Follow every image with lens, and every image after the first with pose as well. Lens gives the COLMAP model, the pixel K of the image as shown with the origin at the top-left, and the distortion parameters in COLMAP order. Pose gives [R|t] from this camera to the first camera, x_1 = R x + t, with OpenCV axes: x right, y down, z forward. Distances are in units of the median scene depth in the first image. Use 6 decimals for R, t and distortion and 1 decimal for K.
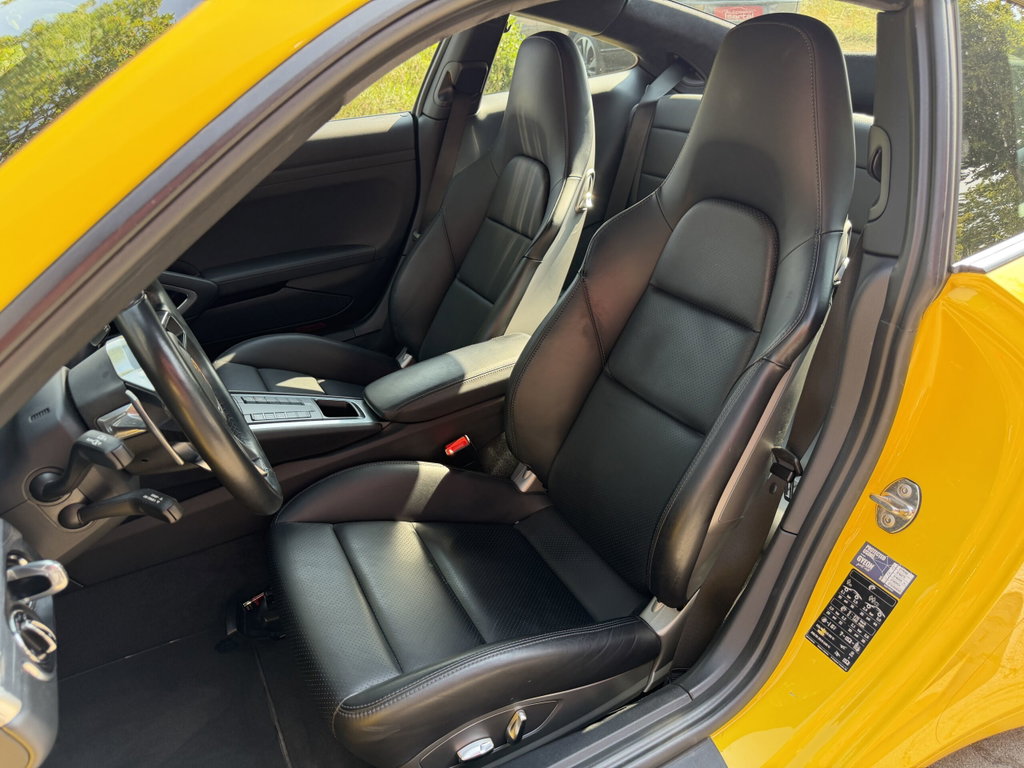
lens RADIAL K [[726.6, 0, 507.2], [0, 726.6, 379.9], [0, 0, 1]] dist [0.008331, -0.018769]
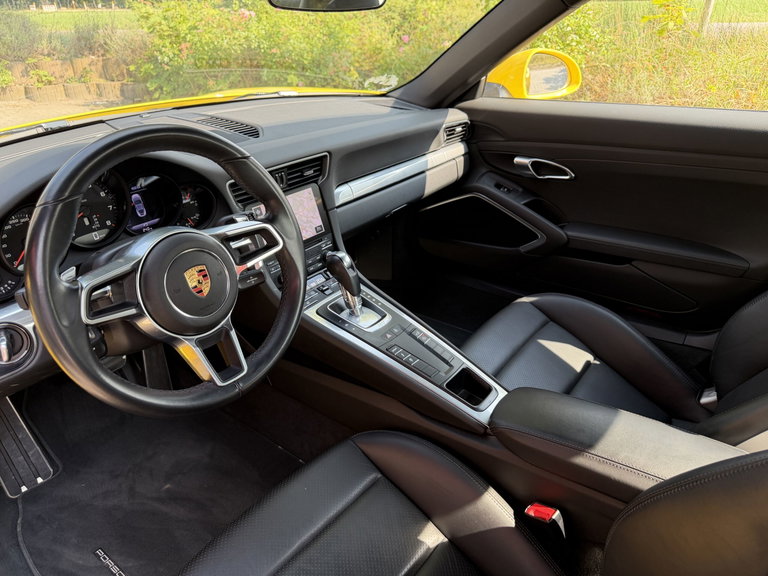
lens RADIAL K [[544.9, 0, 380.7], [0, 544.9, 290.7], [0, 0, 1]] dist [0.008331, -0.018769]
pose [[0.393202, 0.425256, -0.815199, 0.268985], [-0.408981, 0.874967, 0.259167, -0.222637], [0.823484, 0.231496, 0.517961, 0.517667]]
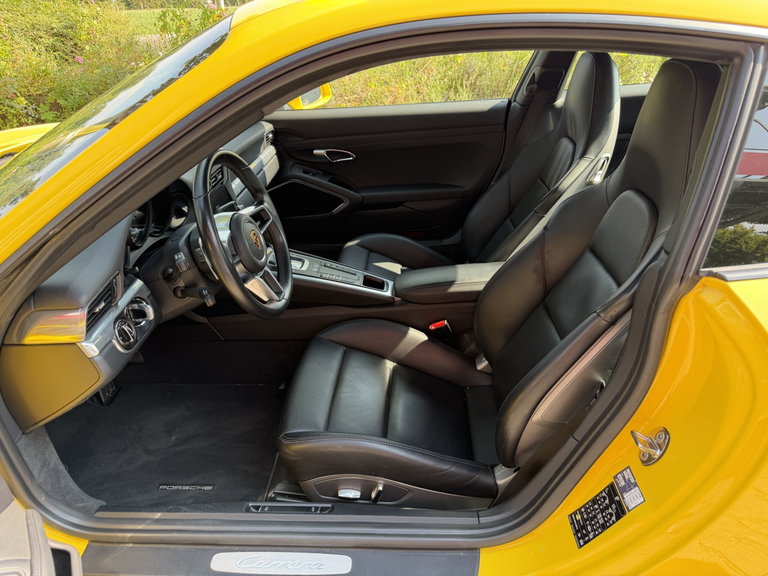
lens RADIAL K [[544.9, 0, 378.0], [0, 544.9, 289.0], [0, 0, 1]] dist [0.008331, -0.018769]
pose [[0.848009, 0.235506, -0.474781, 0.371035], [-0.228208, 0.970800, 0.073944, -0.040997], [0.478332, 0.045643, 0.876992, -0.064837]]
